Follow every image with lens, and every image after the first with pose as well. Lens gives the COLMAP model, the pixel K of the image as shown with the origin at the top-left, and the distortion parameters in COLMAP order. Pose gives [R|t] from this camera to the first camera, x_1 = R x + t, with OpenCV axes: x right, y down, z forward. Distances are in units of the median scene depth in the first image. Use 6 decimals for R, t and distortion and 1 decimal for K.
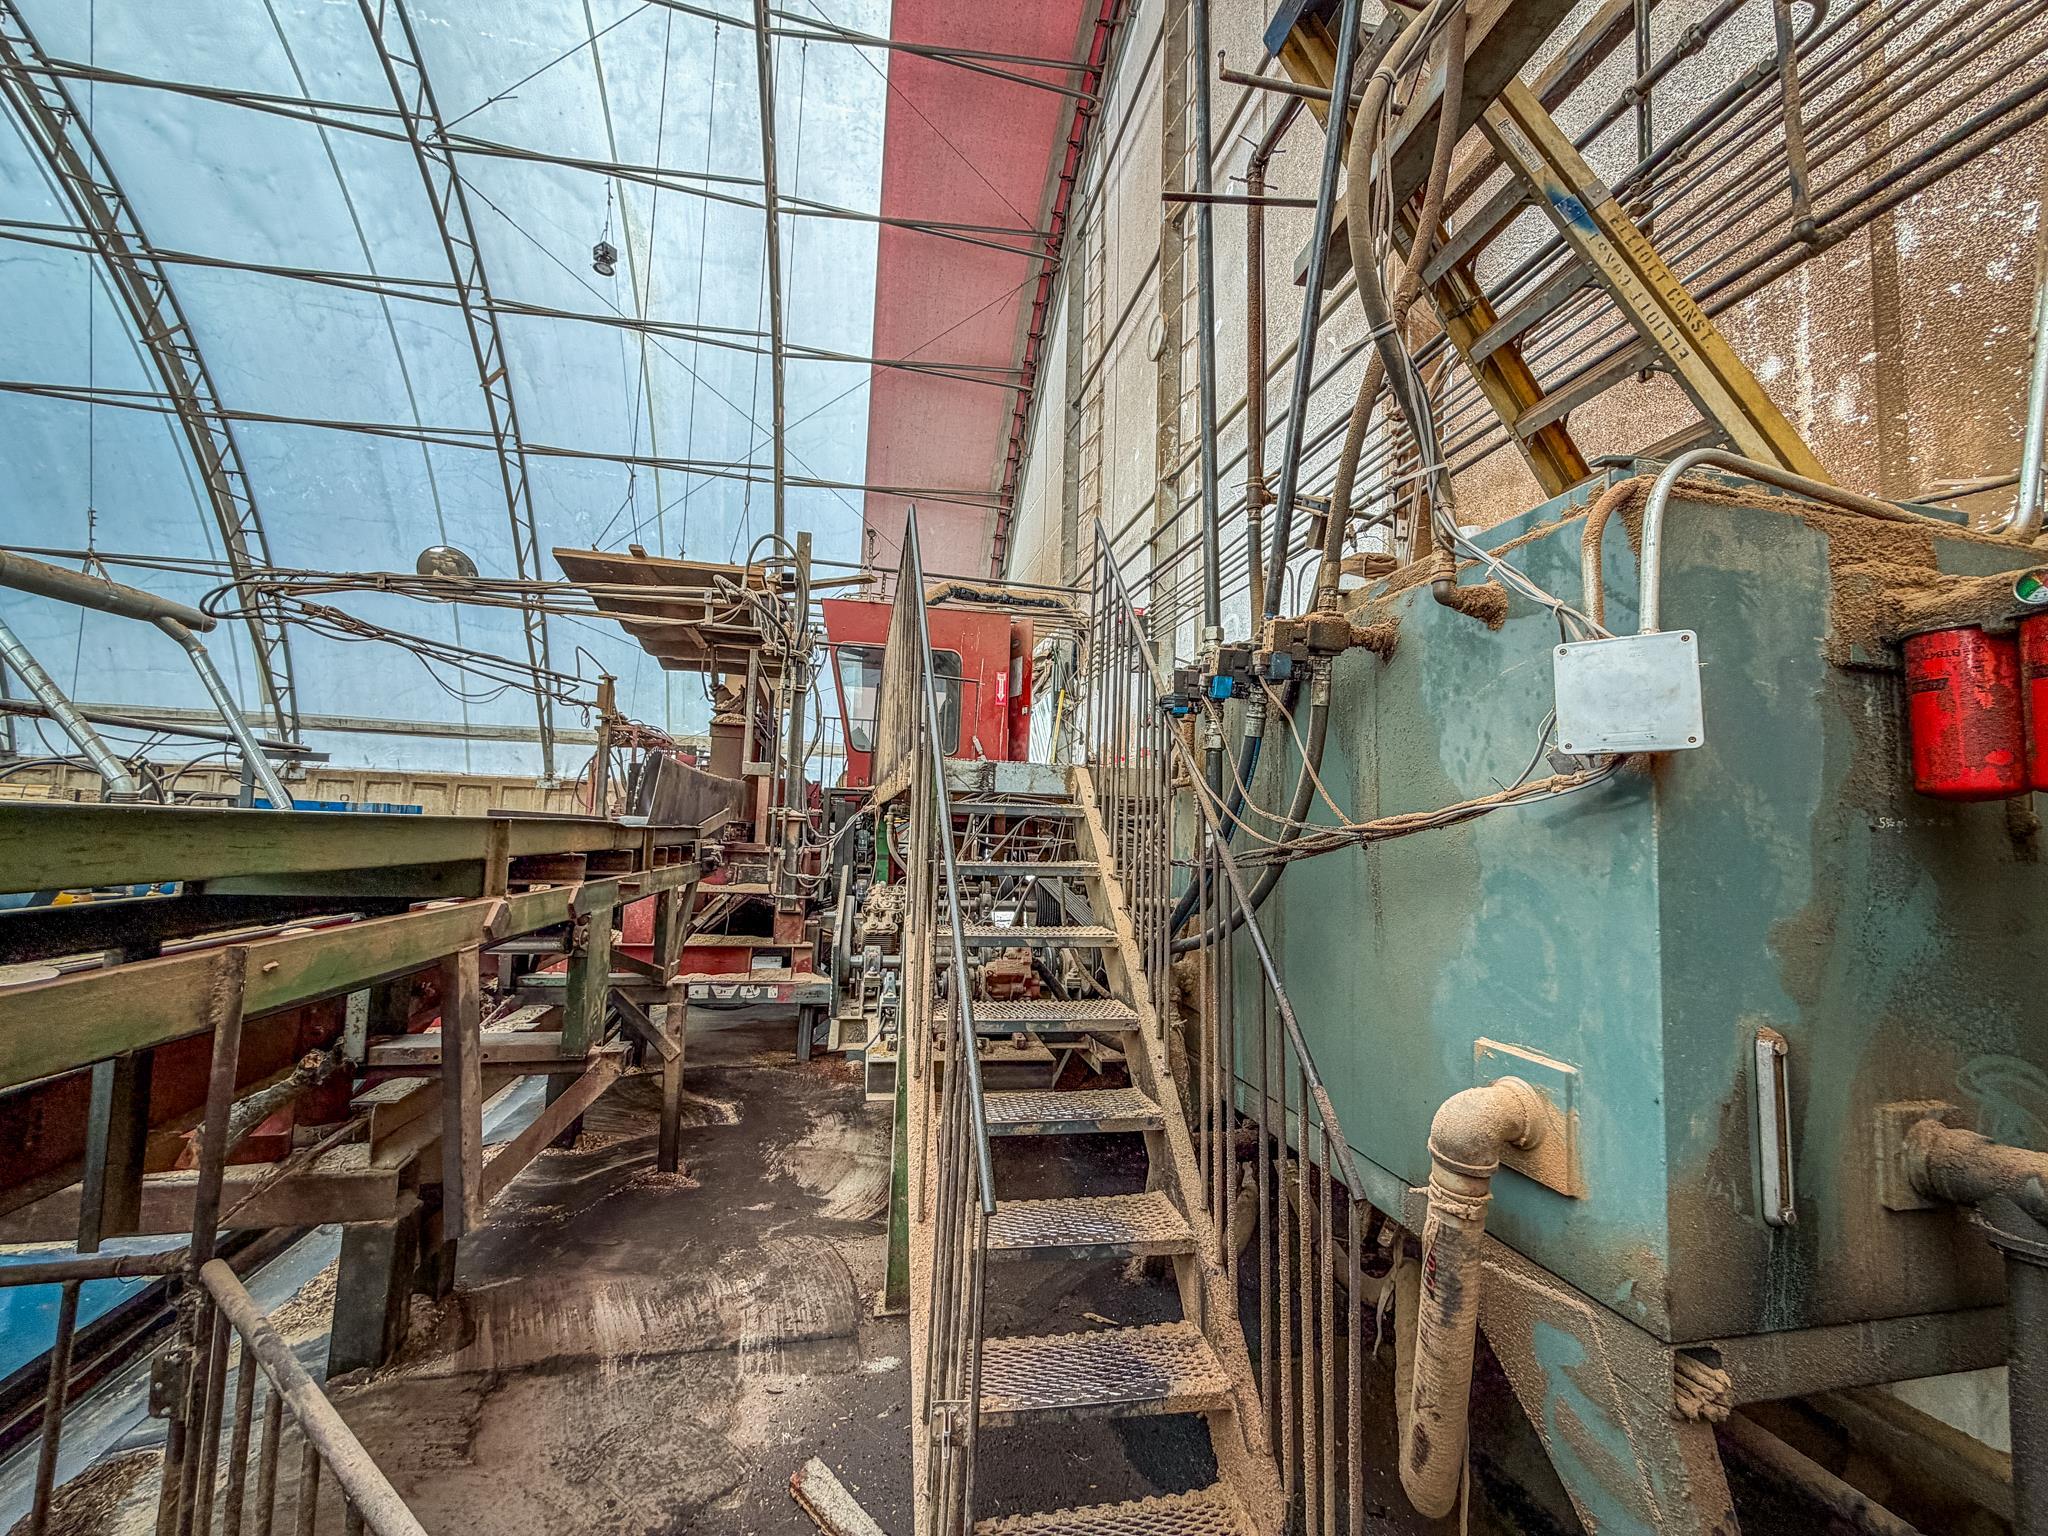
lens RADIAL K [[797.2, 0, 1019.8], [0, 797.2, 764.0], [0, 0, 1]] dist [-0.001131, -0.000268]
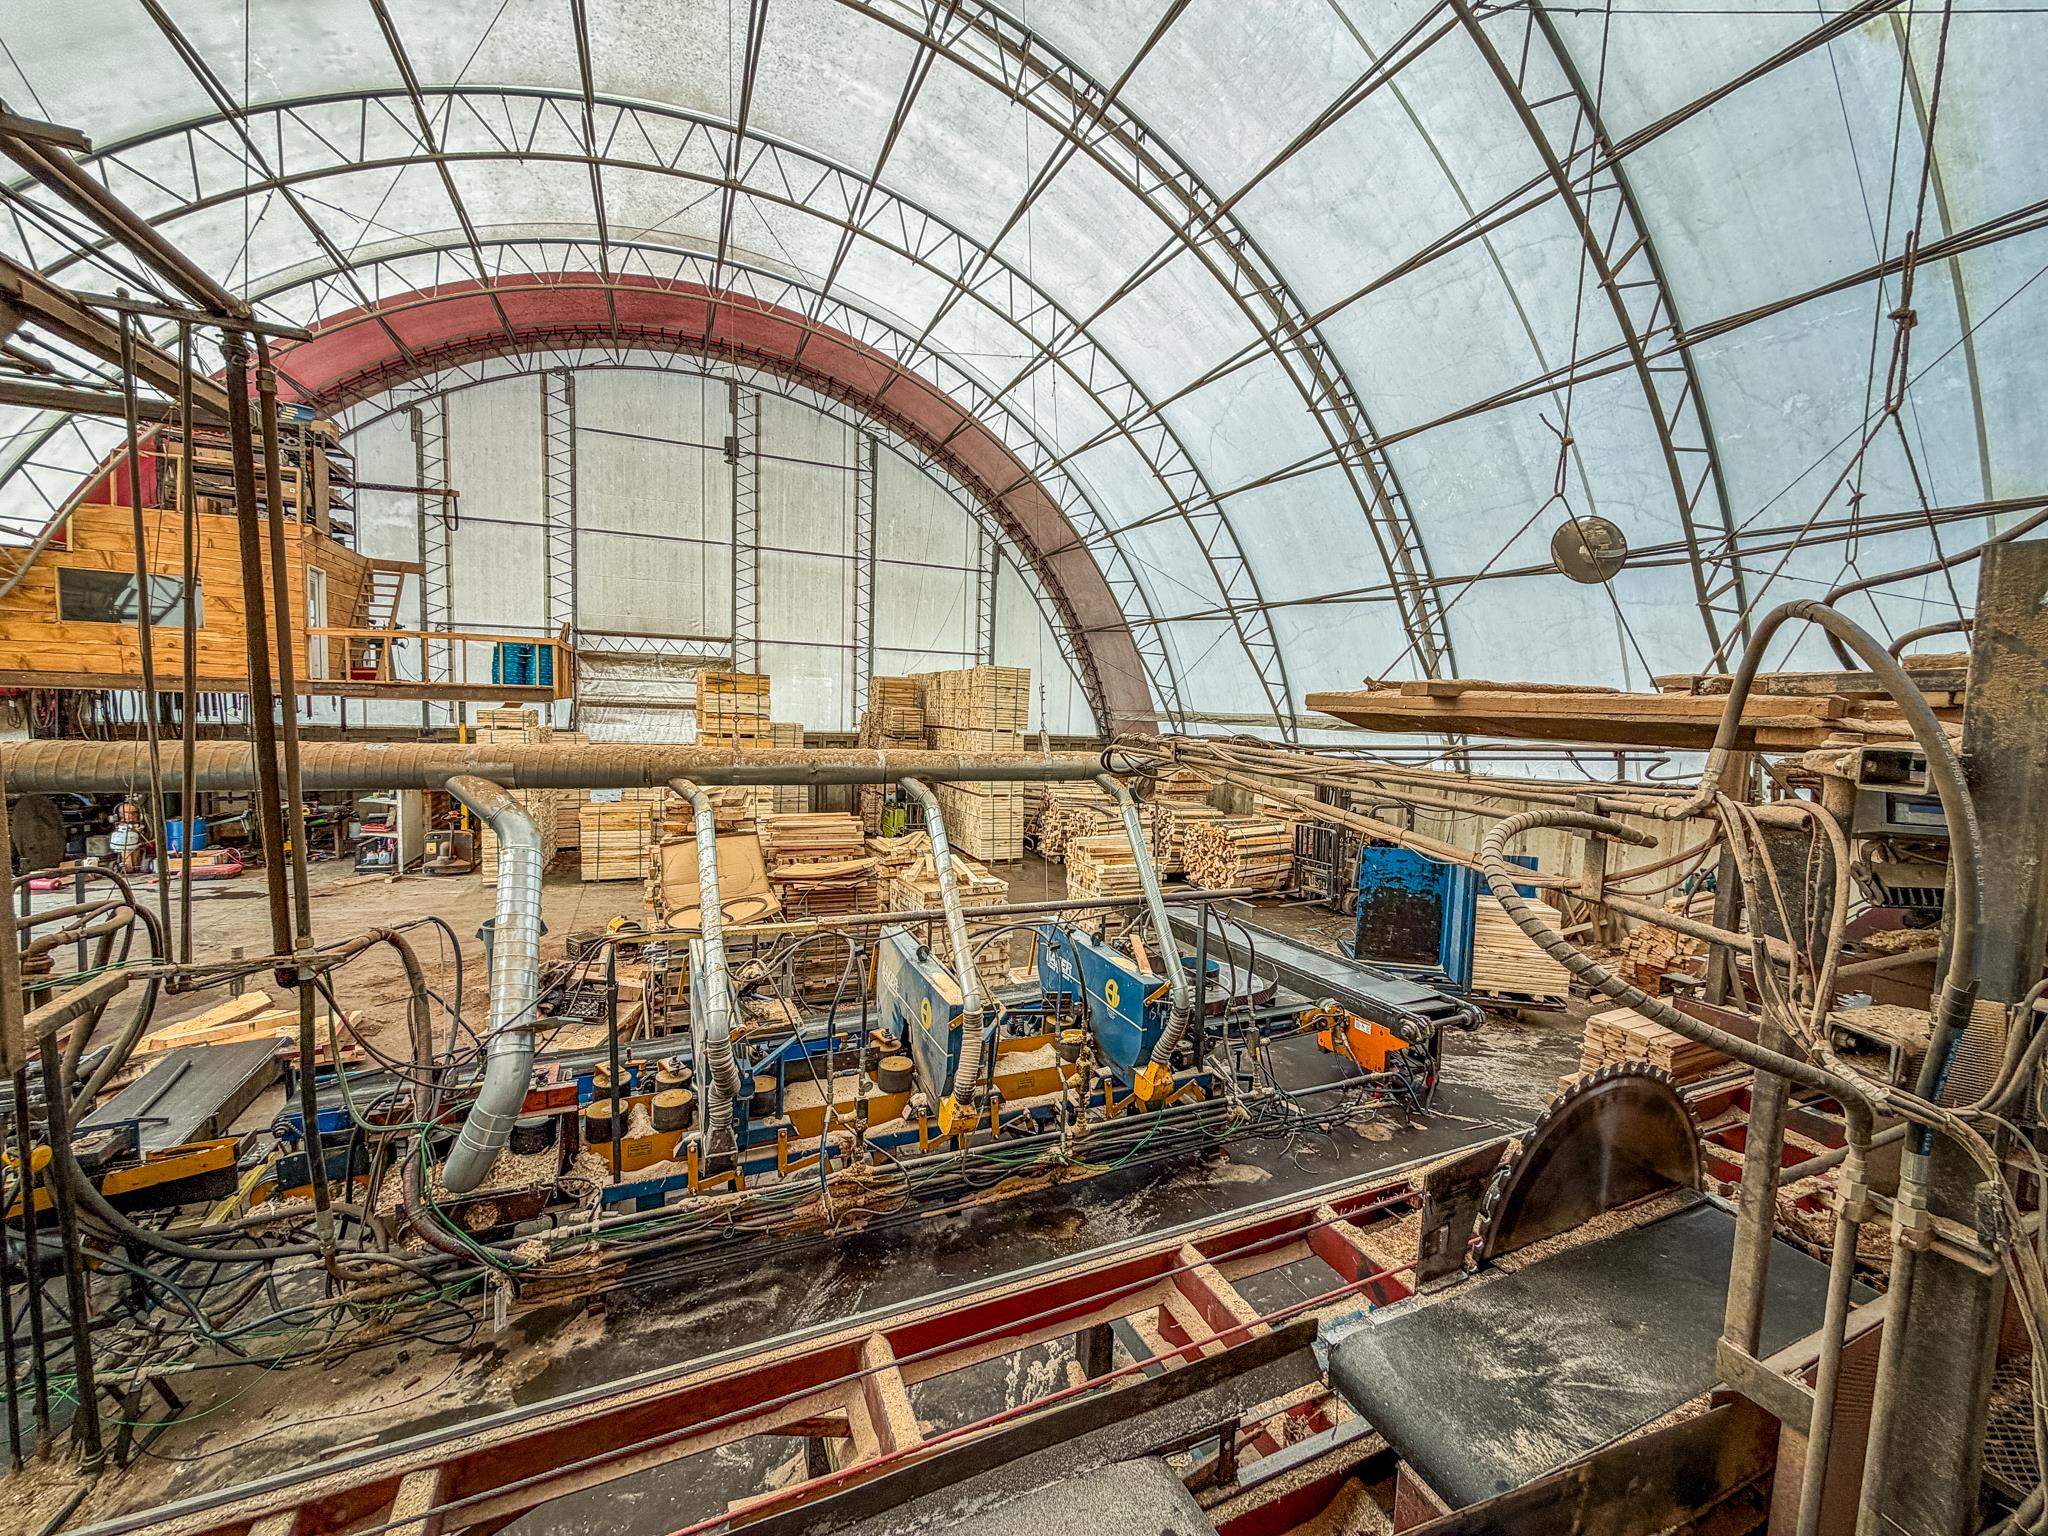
lens RADIAL K [[816.4, 0, 1020.9], [0, 816.4, 768.9], [0, 0, 1]] dist [0.000408, -0.000117]
pose [[0.206796, 0.055164, -0.976828, -0.046961], [0.051999, 0.996378, 0.067276, -0.116570], [0.977001, -0.064707, 0.203179, 0.305586]]
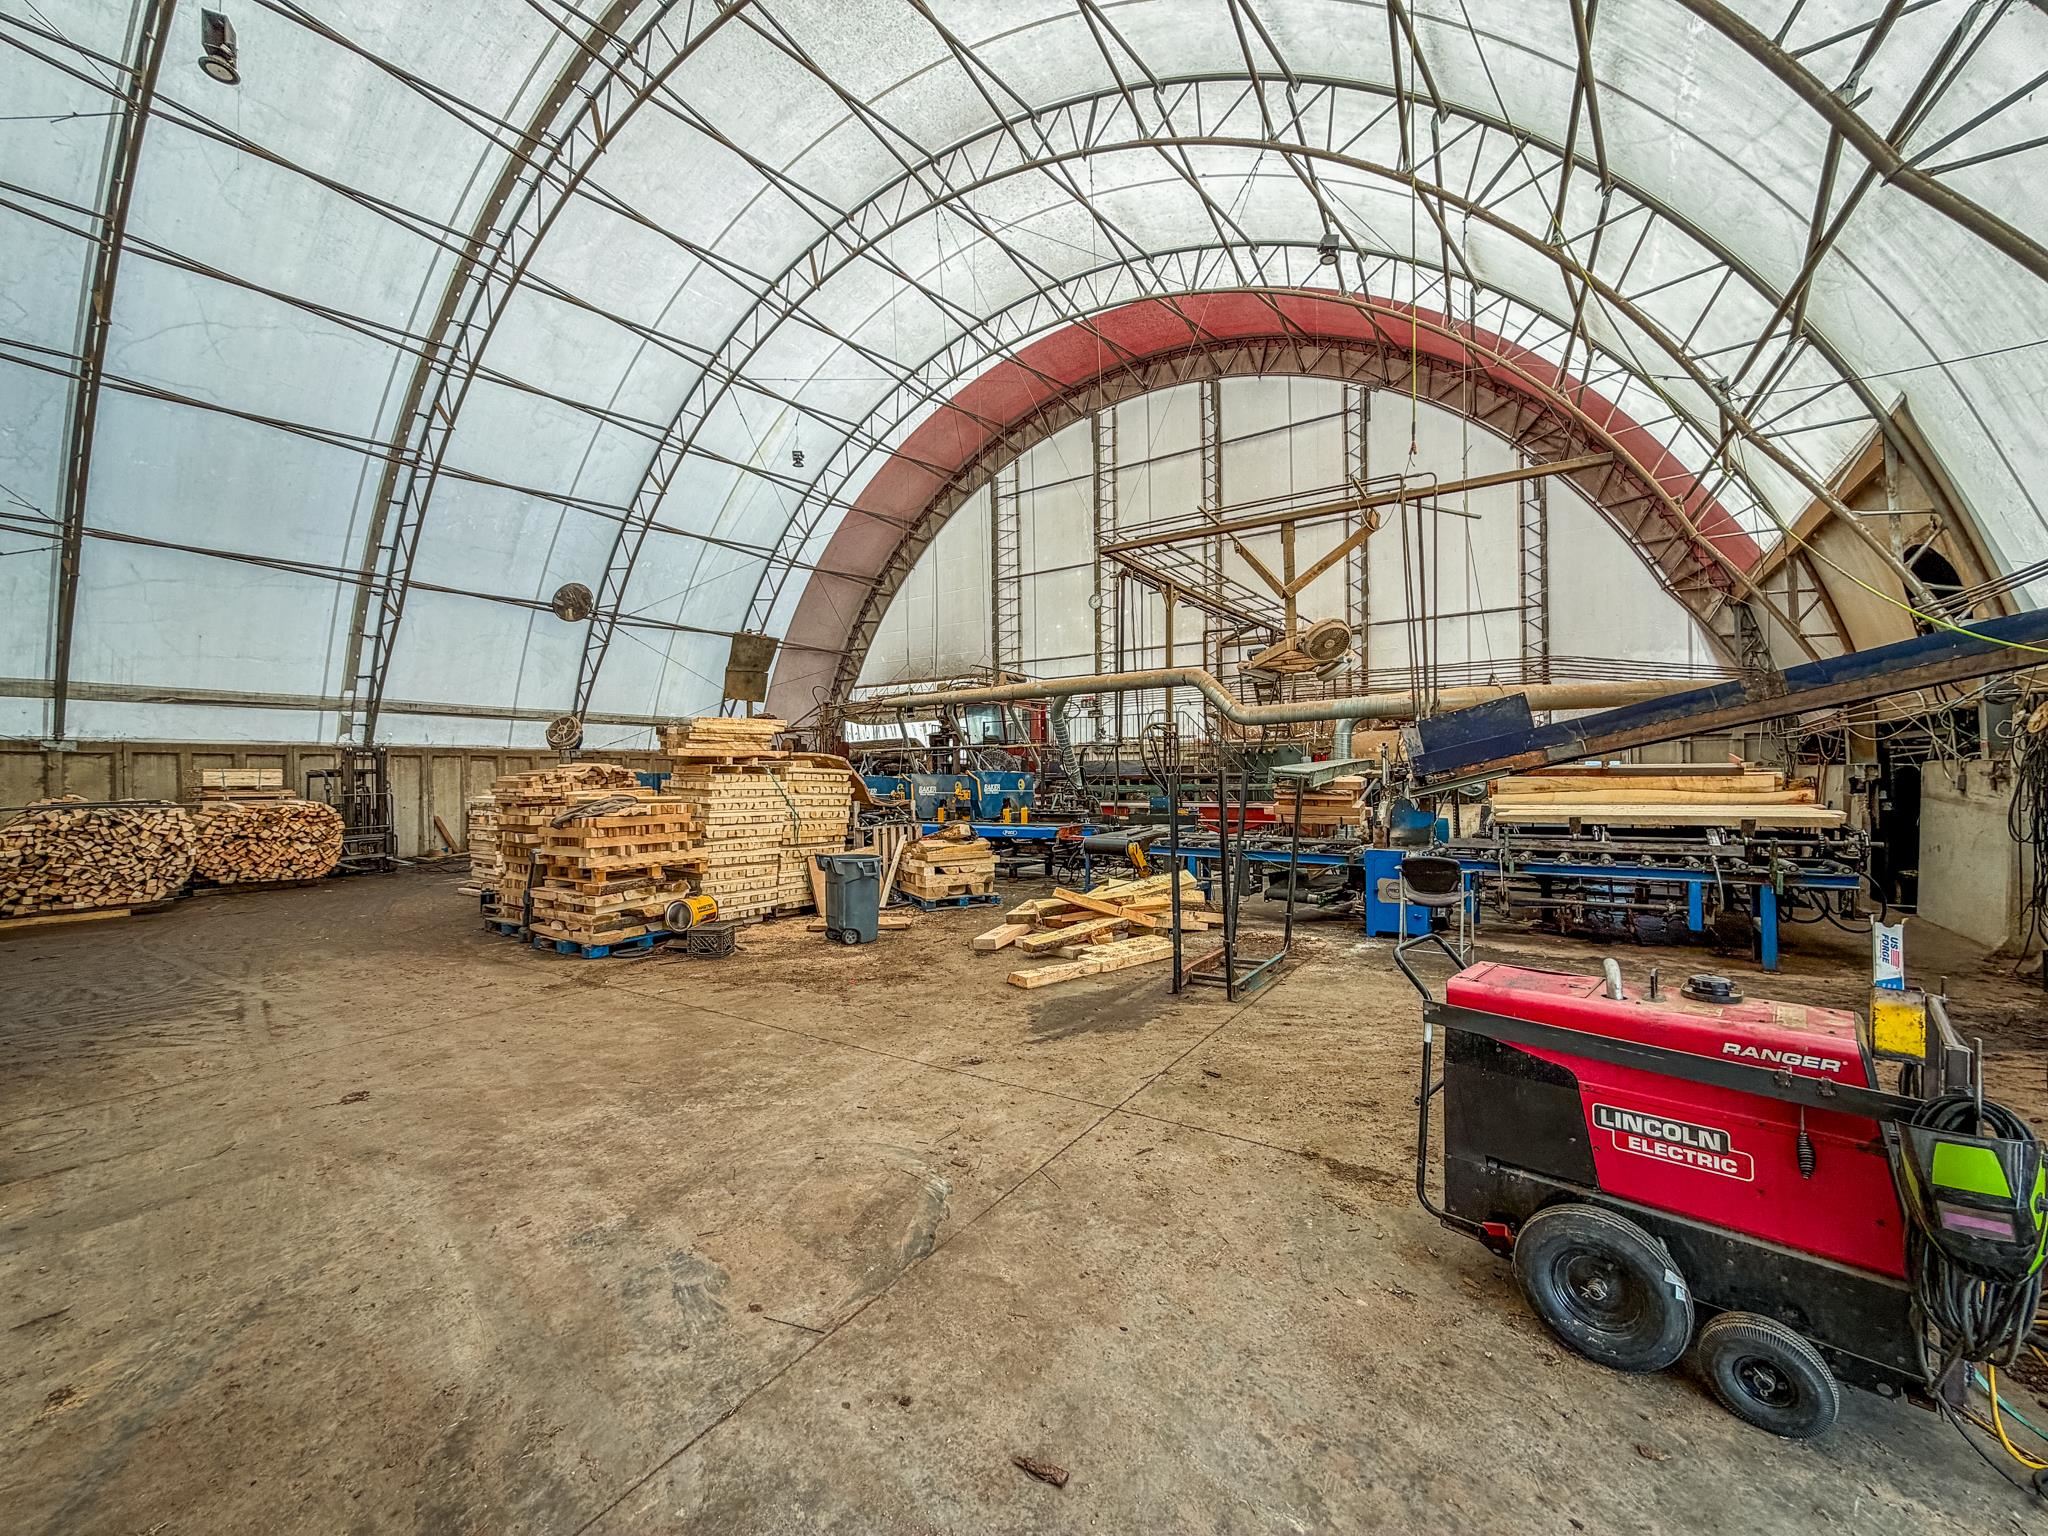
lens RADIAL K [[816.4, 0, 1020.9], [0, 816.4, 768.9], [0, 0, 1]] dist [0.000408, -0.000117]
pose [[0.713544, -0.033889, 0.699790, -1.241187], [-0.021741, 0.997277, 0.070464, -0.075456], [-0.700273, -0.065493, 0.710865, -0.589689]]
